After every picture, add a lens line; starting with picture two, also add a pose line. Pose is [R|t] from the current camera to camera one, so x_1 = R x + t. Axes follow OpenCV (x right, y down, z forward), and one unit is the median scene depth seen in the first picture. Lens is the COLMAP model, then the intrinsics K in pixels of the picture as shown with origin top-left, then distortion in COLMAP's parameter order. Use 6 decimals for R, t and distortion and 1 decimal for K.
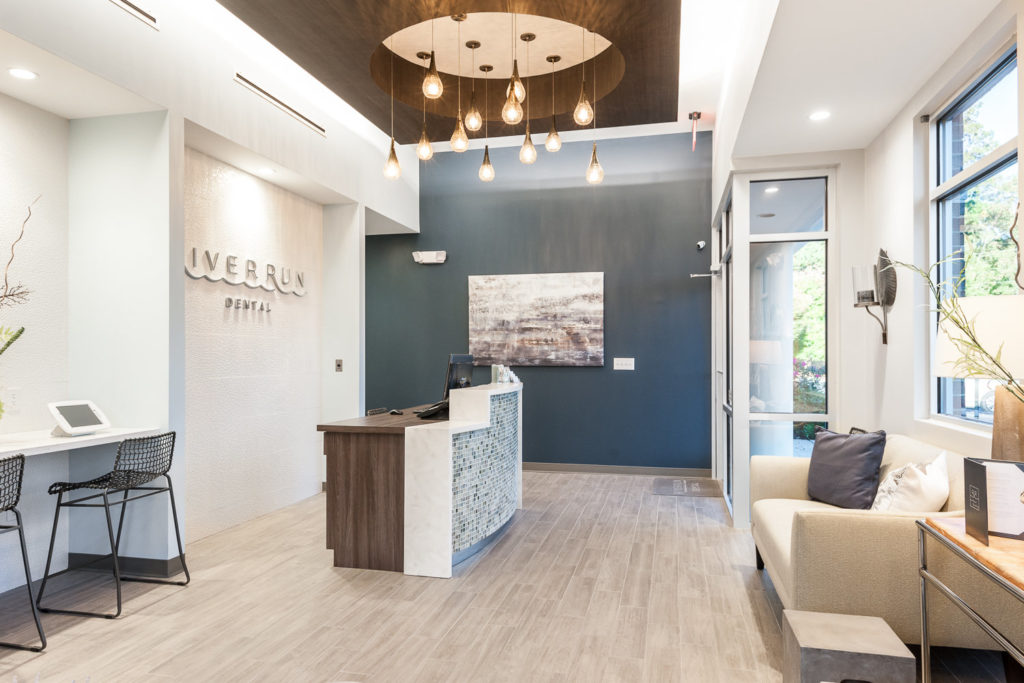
lens RADIAL K [[683.2, 0, 510.8], [0, 683.2, 359.5], [0, 0, 1]] dist [-0.002723, -0.001680]
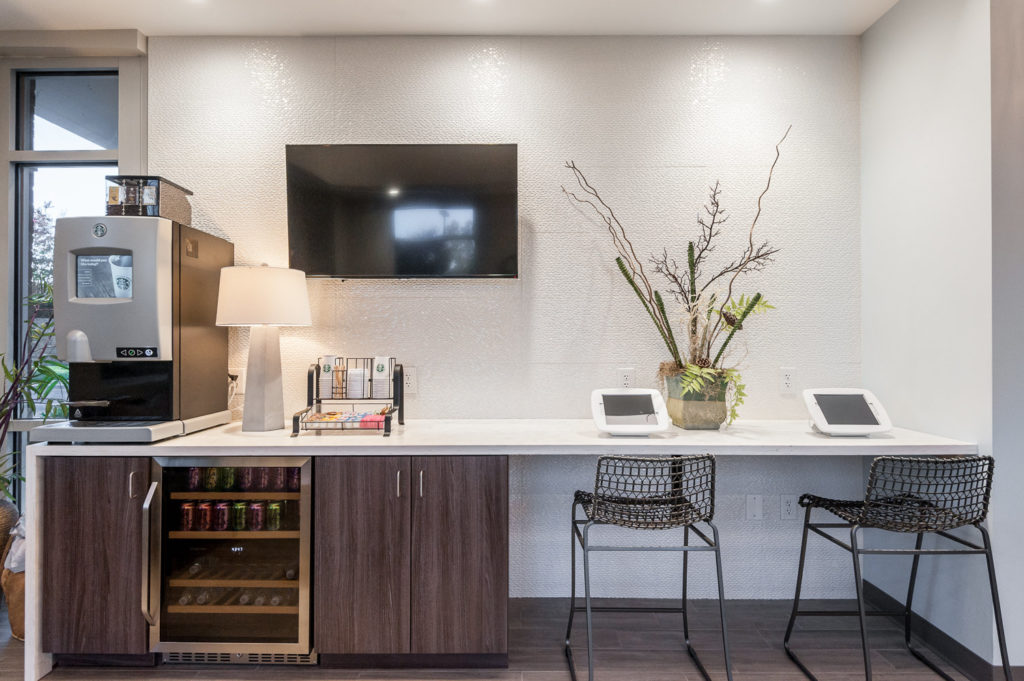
lens RADIAL K [[538.8, 0, 512.0], [0, 538.8, 340.5], [0, 0, 1]] dist [0.000133, -0.000804]
pose [[0.219430, -0.000023, -0.975628, -0.136130], [-0.005889, 0.999982, -0.001349, 0.009914], [0.975611, 0.006042, 0.219425, 0.502017]]
